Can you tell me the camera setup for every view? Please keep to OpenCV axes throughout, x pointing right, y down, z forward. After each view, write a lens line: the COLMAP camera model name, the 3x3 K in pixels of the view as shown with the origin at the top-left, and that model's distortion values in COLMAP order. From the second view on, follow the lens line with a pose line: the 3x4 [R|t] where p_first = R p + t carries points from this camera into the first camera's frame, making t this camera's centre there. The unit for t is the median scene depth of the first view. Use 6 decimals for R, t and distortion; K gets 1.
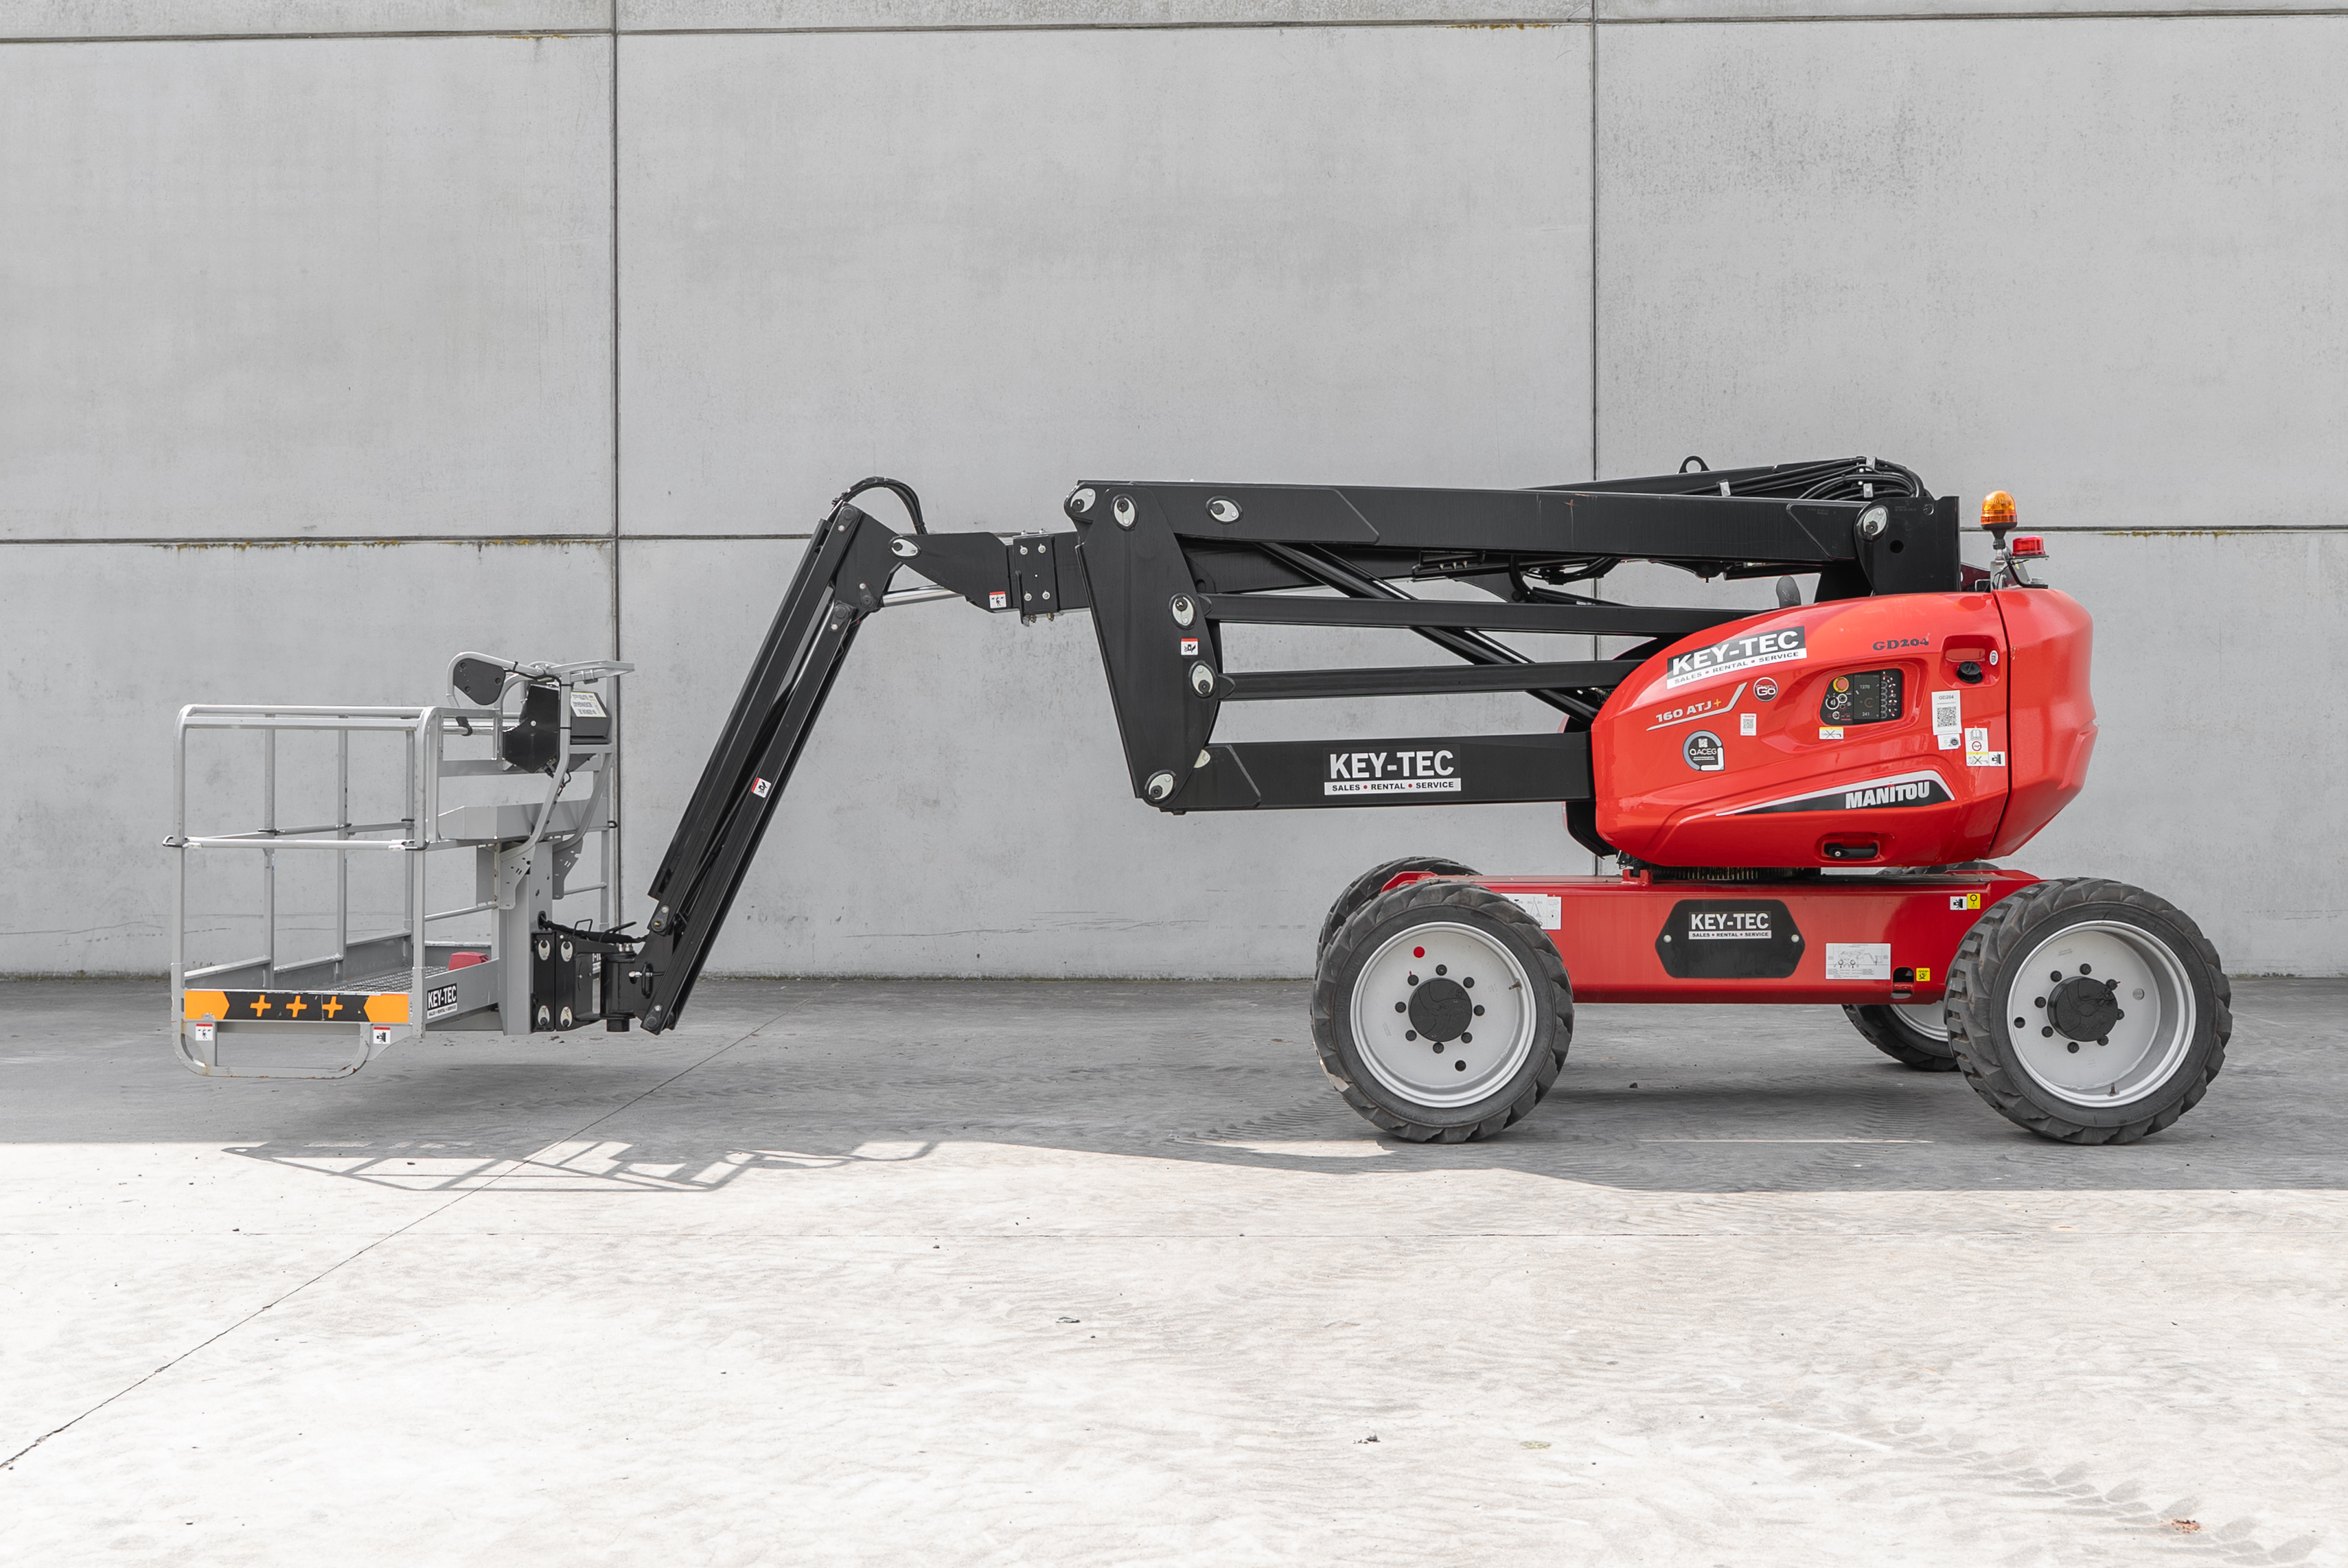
lens RADIAL K [[2607.8, 0, 1131.6], [0, 2607.8, 788.9], [0, 0, 1]] dist [-0.003495, -0.005582]
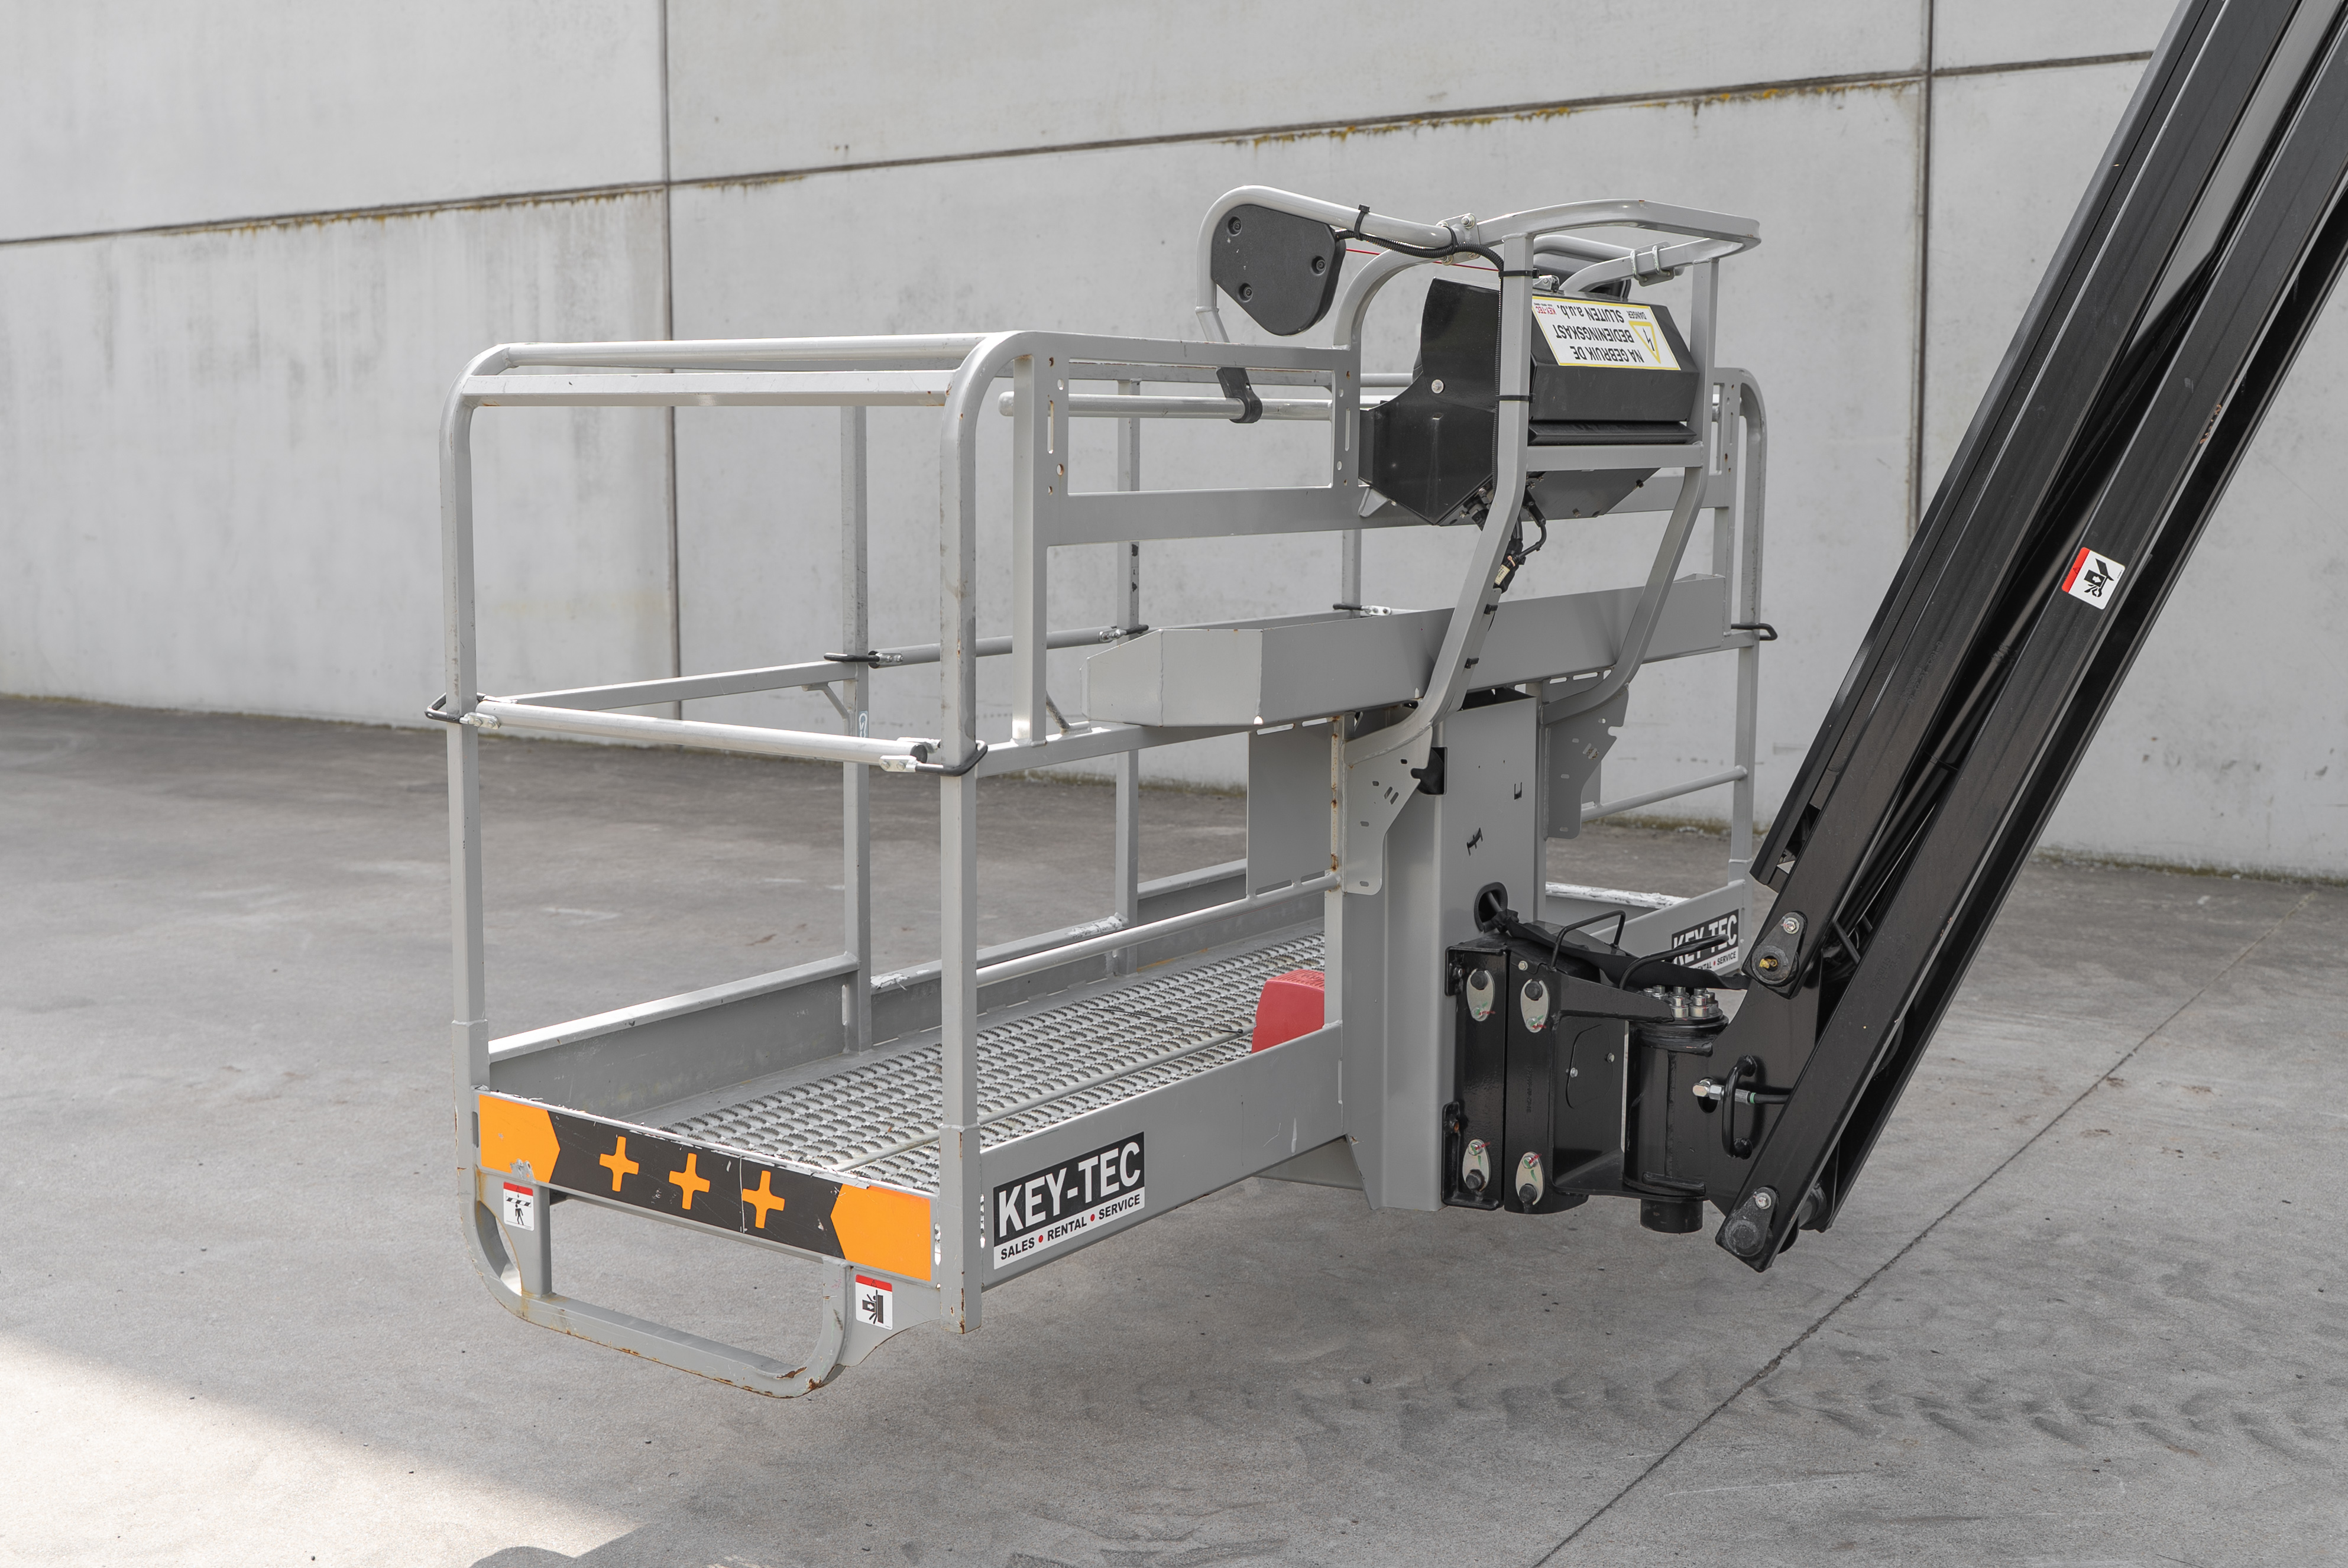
lens RADIAL K [[2429.7, 0, 1243.3], [0, 2429.7, 731.8], [0, 0, 1]] dist [-0.003824, -0.004697]
pose [[0.864146, 0.055996, -0.500117, -0.090062], [-0.004957, 0.994689, 0.102806, -0.013164], [0.503217, -0.086360, 0.859834, 0.756319]]
